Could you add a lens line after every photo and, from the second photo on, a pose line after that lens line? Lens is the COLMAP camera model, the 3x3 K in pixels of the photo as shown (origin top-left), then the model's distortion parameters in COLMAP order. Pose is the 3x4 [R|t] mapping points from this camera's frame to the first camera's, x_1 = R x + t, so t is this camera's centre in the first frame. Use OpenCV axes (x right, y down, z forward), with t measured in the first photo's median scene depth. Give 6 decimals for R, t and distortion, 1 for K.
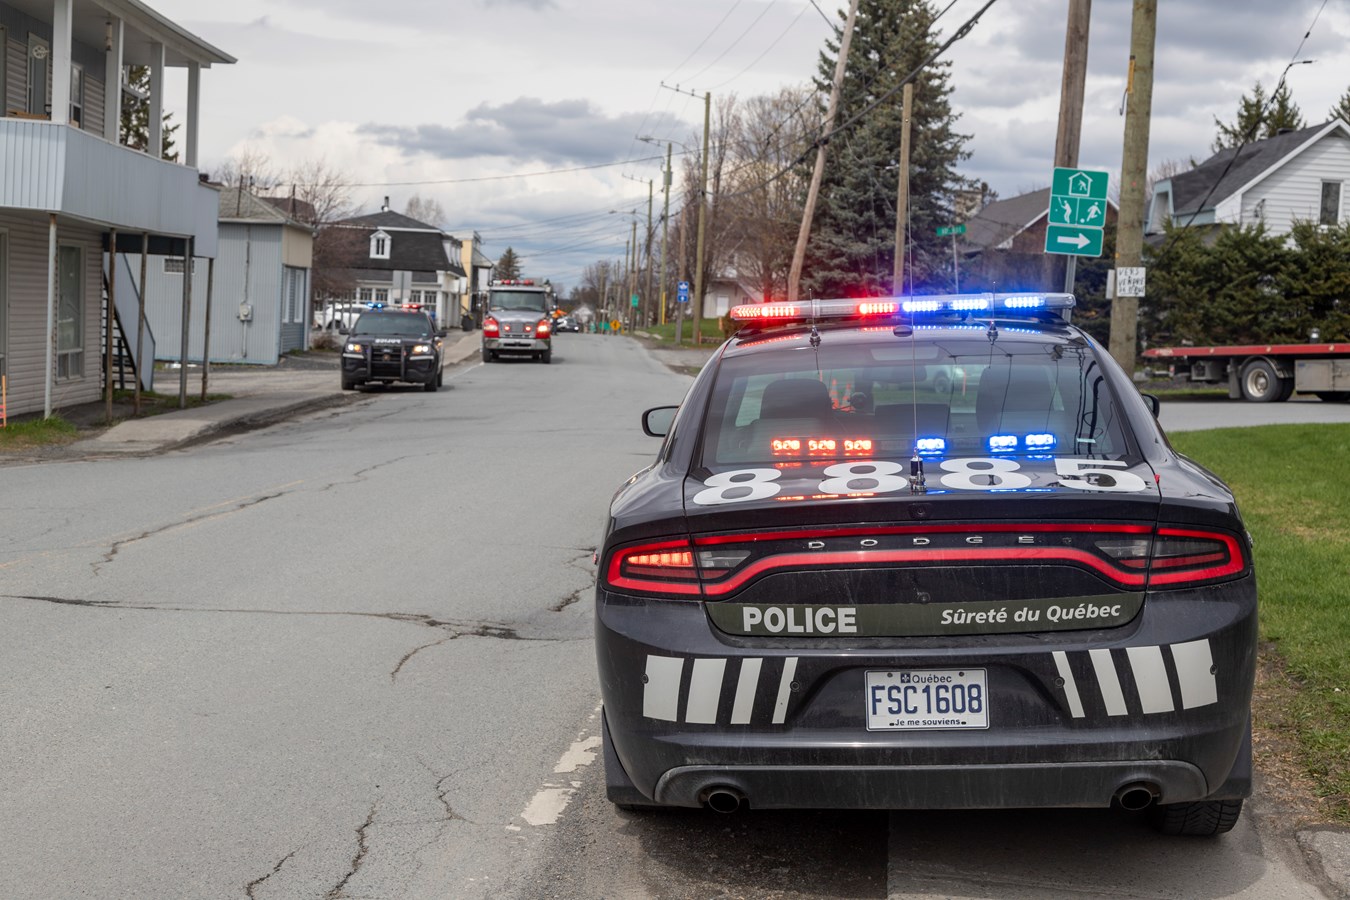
lens RADIAL K [[1883.5, 0, 675.0], [0, 1883.5, 450.0], [0, 0, 1]] dist [0.002428, 0.051852]
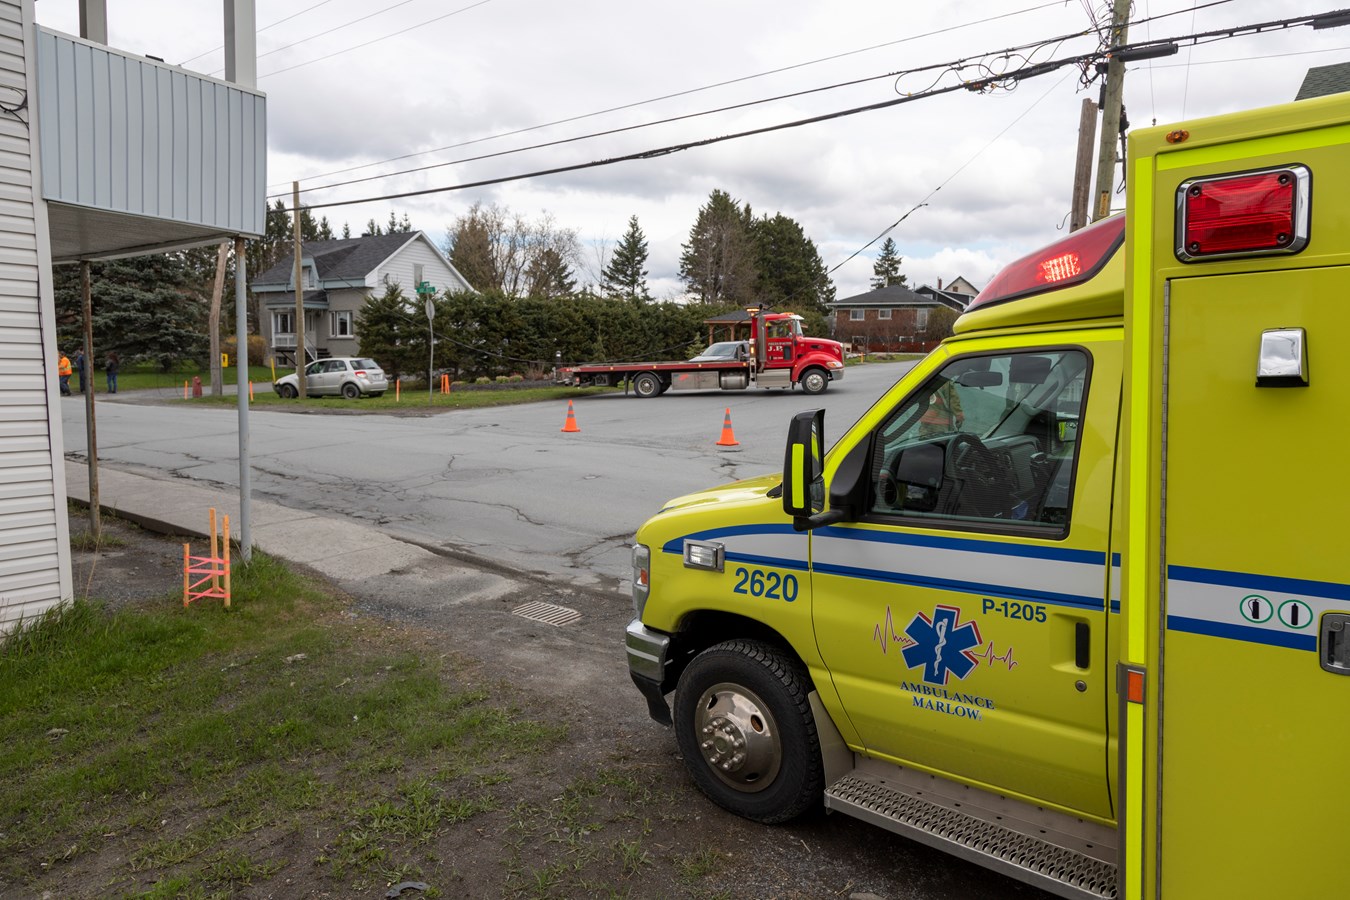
lens RADIAL K [[896.5, 0, 675.0], [0, 896.5, 450.0], [0, 0, 1]] dist [0.005777, 0.000907]
pose [[0.622517, -0.107103, 0.775243, -0.181868], [0.059087, 0.994196, 0.089906, -0.028970], [-0.780372, -0.010161, 0.625233, 0.268501]]
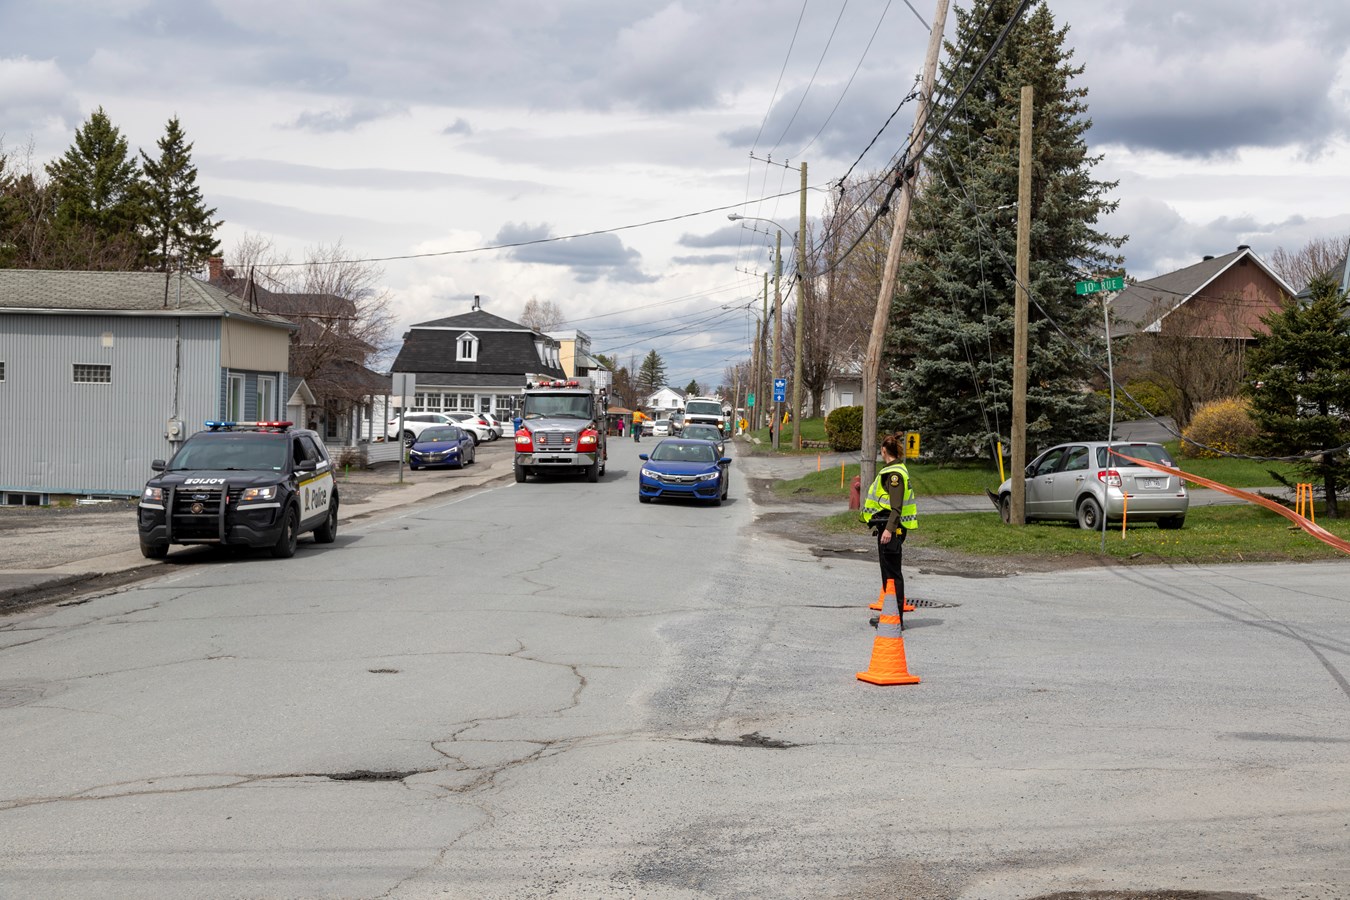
lens RADIAL K [[1777.8, 0, 675.0], [0, 1777.8, 450.0], [0, 0, 1]] dist [0.027584, -0.019652]
pose [[0.996291, -0.020963, -0.083456, 0.034907], [0.016735, 0.998556, -0.051038, -0.021649], [0.084406, 0.049452, 0.995204, 0.256011]]
